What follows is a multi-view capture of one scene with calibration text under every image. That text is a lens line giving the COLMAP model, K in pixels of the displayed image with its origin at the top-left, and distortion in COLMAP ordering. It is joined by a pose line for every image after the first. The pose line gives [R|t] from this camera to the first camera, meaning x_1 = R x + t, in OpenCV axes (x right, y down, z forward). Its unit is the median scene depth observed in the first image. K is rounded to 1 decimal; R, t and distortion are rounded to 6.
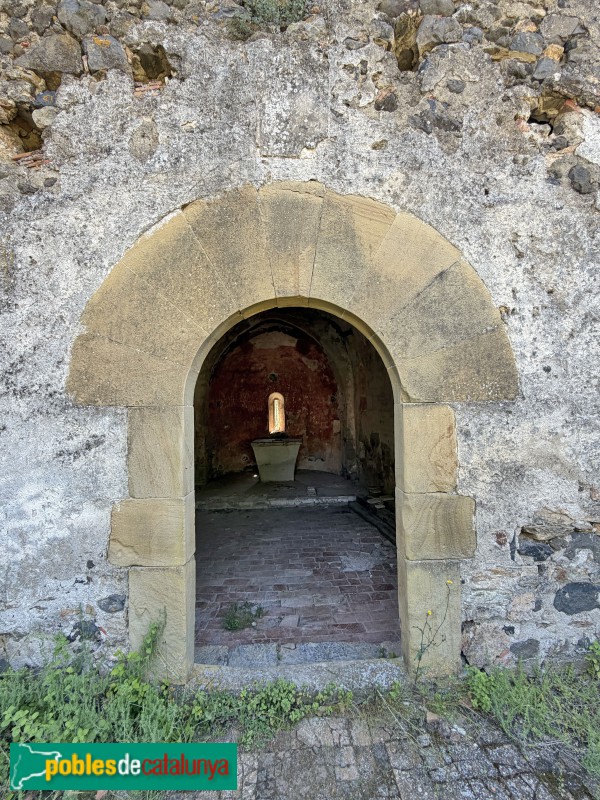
lens RADIAL K [[451.3, 0, 300.0], [0, 451.3, 400.0], [0, 0, 1]] dist [-0.002771, -0.035258]
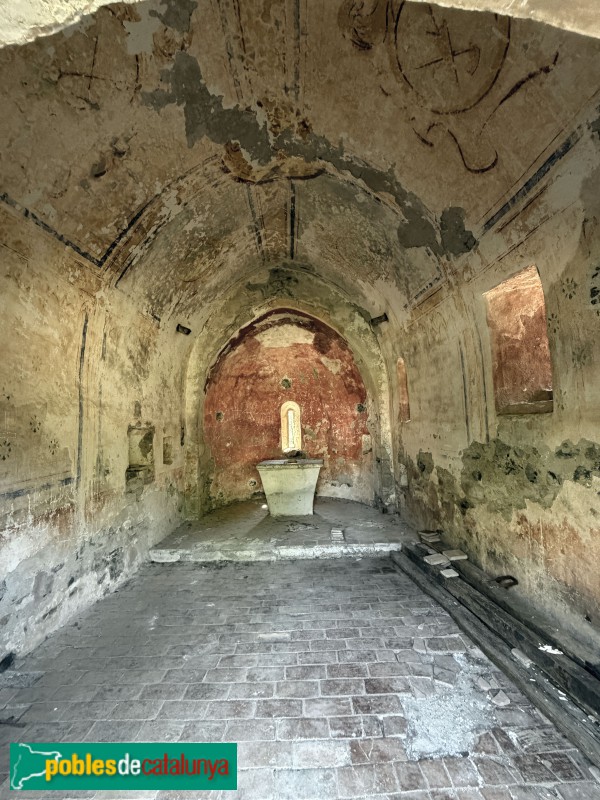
lens RADIAL K [[451.3, 0, 300.0], [0, 451.3, 400.0], [0, 0, 1]] dist [-0.002771, -0.035258]
pose [[0.998975, -0.015215, -0.042621, 0.000209], [0.013903, 0.999425, -0.030910, 0.006627], [0.043067, 0.030286, 0.998613, 0.199598]]
